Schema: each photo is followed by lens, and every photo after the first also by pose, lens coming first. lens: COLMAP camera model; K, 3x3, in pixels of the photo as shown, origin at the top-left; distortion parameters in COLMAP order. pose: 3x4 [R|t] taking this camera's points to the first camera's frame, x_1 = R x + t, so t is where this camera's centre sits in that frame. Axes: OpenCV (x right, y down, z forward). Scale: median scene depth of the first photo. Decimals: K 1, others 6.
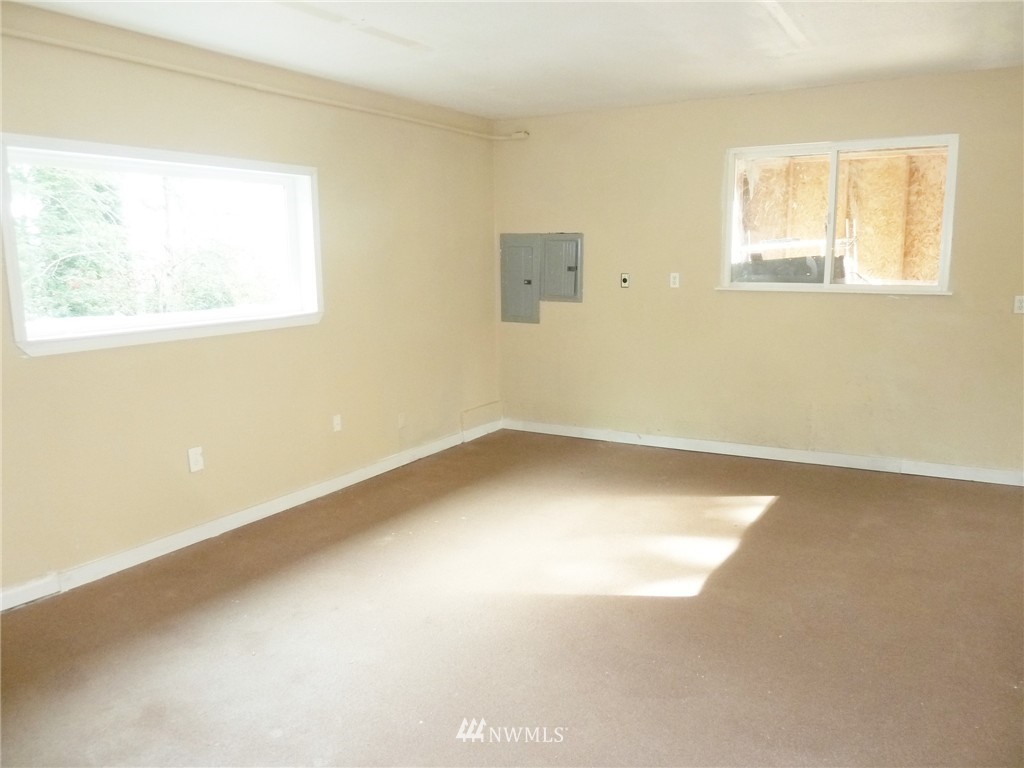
lens RADIAL K [[762.5, 0, 514.0], [0, 762.5, 383.5], [0, 0, 1]] dist [-0.045316, 0.020410]
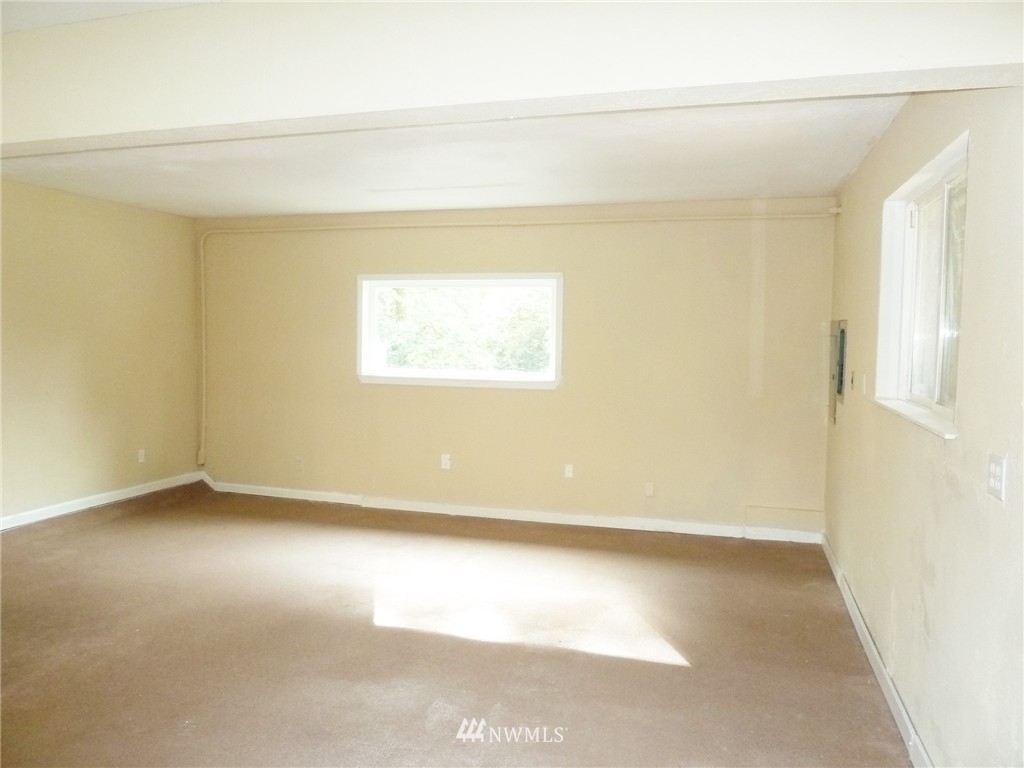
lens RADIAL K [[762.5, 0, 514.0], [0, 762.5, 383.5], [0, 0, 1]] dist [-0.045316, 0.020410]
pose [[0.270043, 0.073991, -0.960001, 1.012352], [-0.179641, 0.983408, 0.025263, -0.113090], [0.945942, 0.165634, 0.278854, 0.582336]]
